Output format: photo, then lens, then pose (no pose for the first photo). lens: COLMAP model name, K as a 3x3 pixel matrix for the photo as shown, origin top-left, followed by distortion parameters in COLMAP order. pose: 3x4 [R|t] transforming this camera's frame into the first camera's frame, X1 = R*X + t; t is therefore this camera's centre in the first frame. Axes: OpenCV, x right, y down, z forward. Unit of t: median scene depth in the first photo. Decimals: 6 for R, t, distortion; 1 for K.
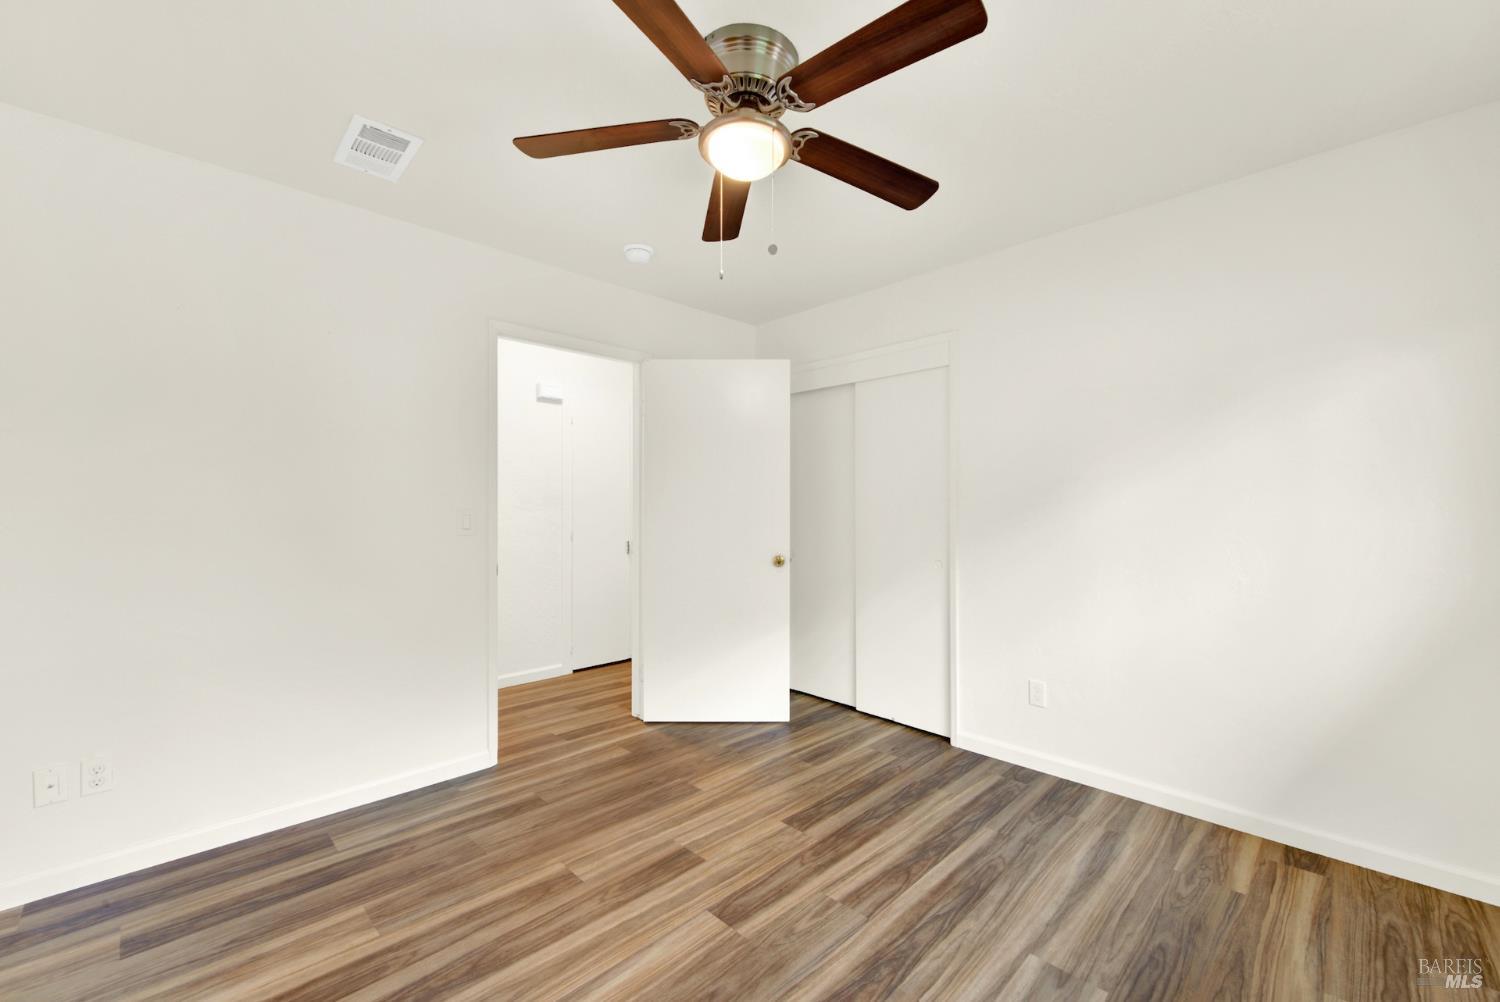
lens RADIAL K [[612.8, 0, 758.8], [0, 612.8, 500.6], [0, 0, 1]] dist [0.004570, -0.003392]
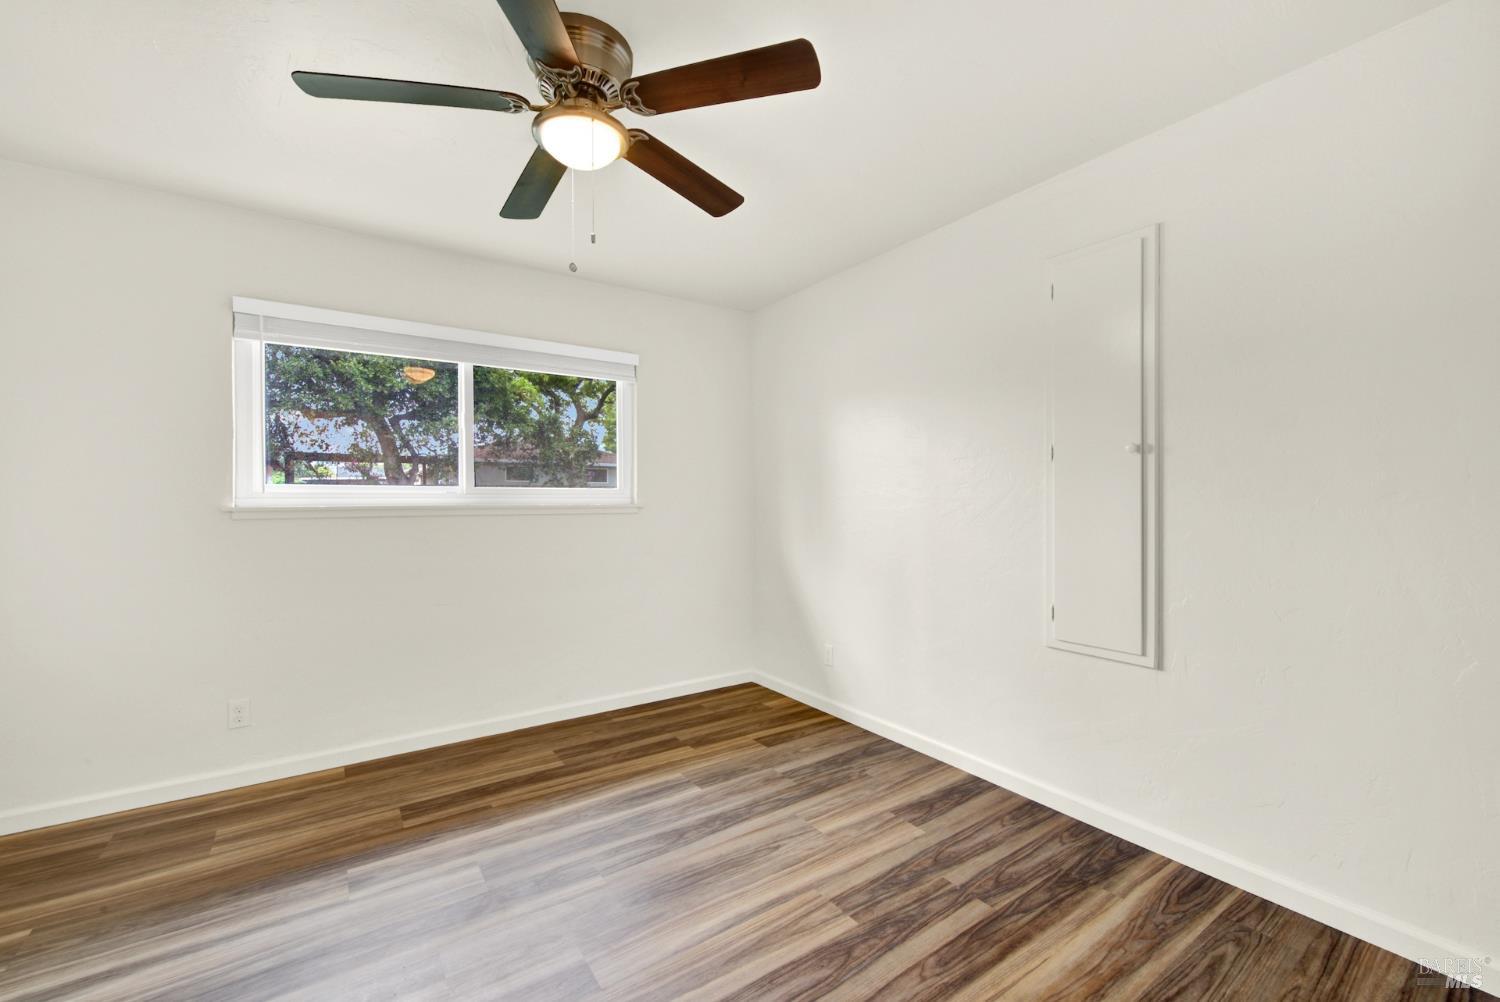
lens RADIAL K [[613.4, 0, 756.1], [0, 613.4, 507.1], [0, 0, 1]] dist [0.002050, -0.001942]
pose [[-0.983690, 0.002272, 0.179860, -0.399488], [0.002675, 0.999994, 0.001996, 0.020336], [-0.179855, 0.002444, -0.983690, 1.616191]]
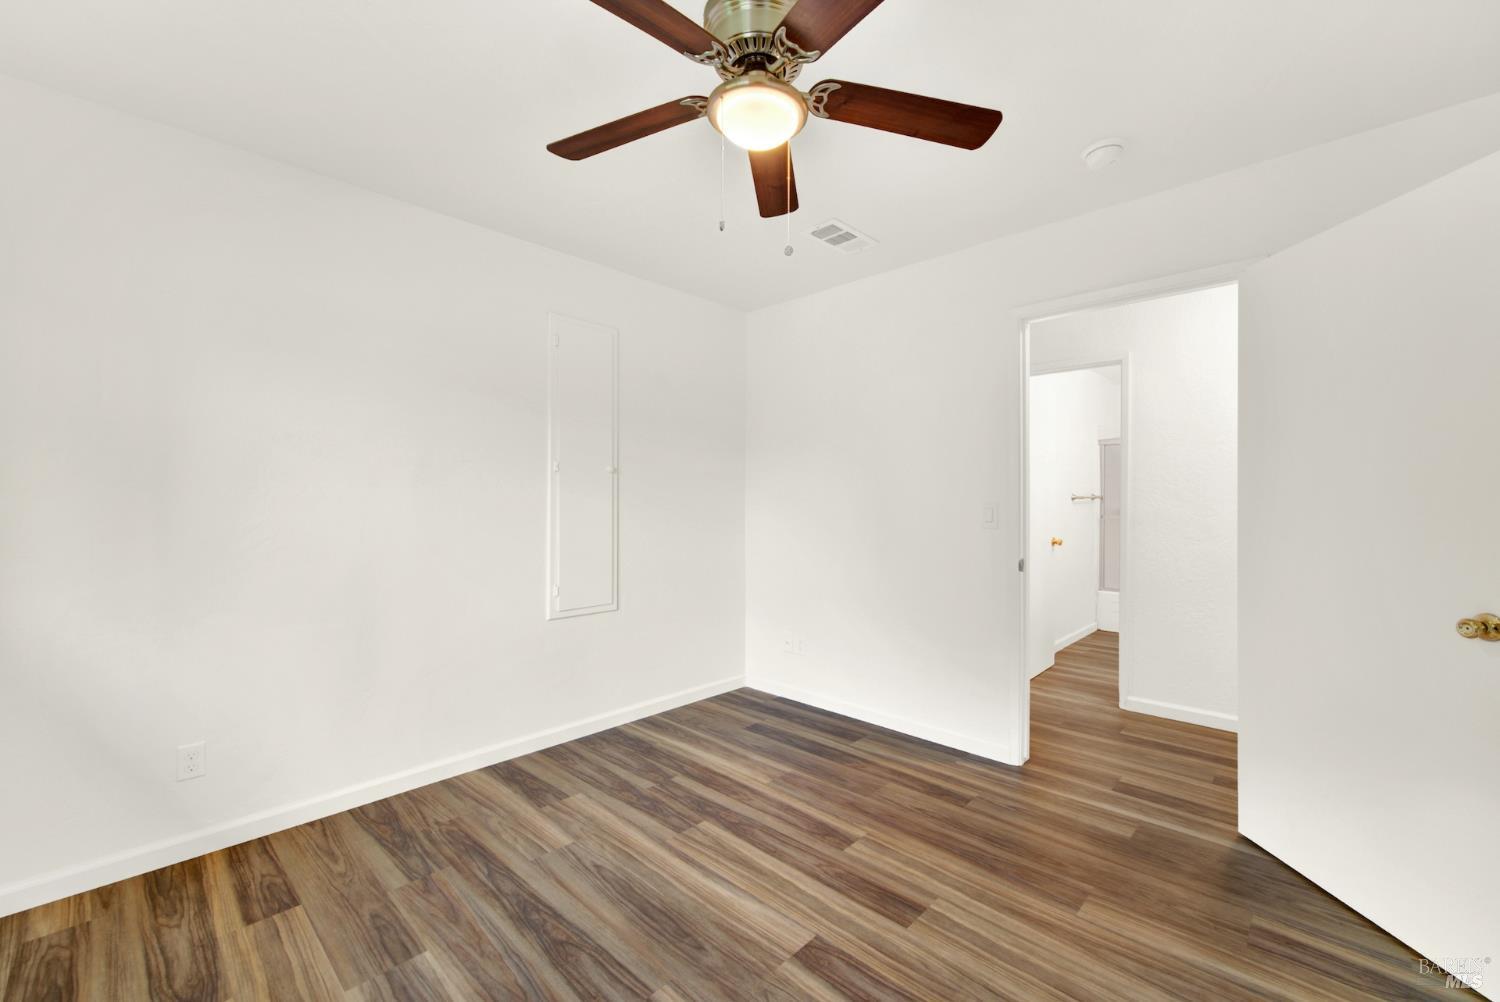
lens RADIAL K [[612.8, 0, 758.8], [0, 612.8, 500.6], [0, 0, 1]] dist [0.004570, -0.003392]
pose [[0.024393, 0.000743, -0.999702, 0.770007], [0.008628, 0.999962, 0.000954, 0.007127], [0.999665, -0.008648, 0.024386, 0.820120]]
